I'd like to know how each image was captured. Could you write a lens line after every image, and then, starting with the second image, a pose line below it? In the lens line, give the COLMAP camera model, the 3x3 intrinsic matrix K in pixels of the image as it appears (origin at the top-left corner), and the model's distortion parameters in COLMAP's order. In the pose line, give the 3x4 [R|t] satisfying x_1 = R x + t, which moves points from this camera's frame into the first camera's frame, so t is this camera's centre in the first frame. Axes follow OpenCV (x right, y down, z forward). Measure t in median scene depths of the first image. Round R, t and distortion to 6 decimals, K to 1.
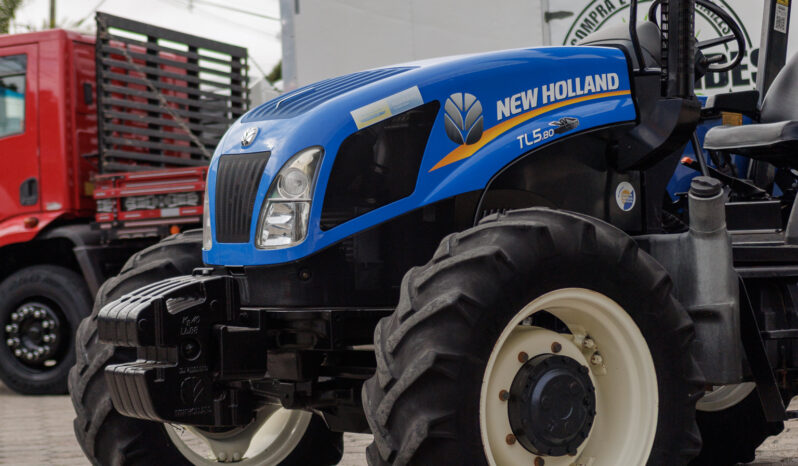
lens RADIAL K [[1292.7, 0, 399.2], [0, 1292.7, 231.3], [0, 0, 1]] dist [0.027311, 0.000000]
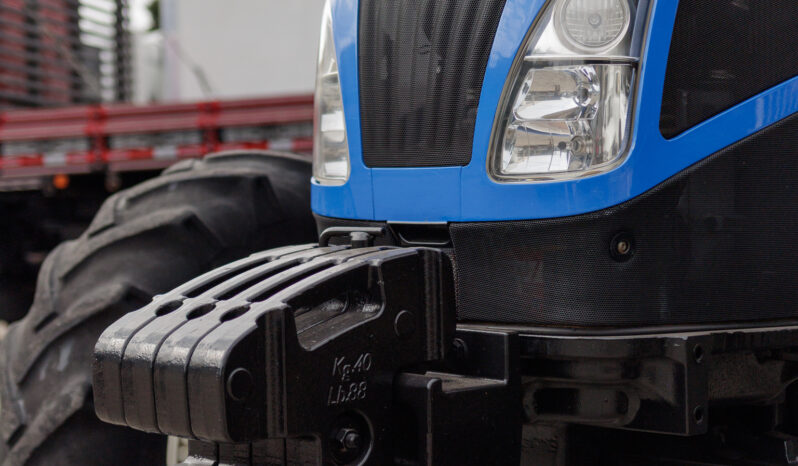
lens RADIAL K [[1233.6, 0, 398.8], [0, 1233.6, 235.8], [0, 0, 1]] dist [0.055261, 0.000000]
pose [[0.993349, 0.009018, 0.114790, -0.184064], [-0.013174, 0.999283, 0.035496, 0.017459], [-0.114388, -0.036772, 0.992755, 0.624269]]
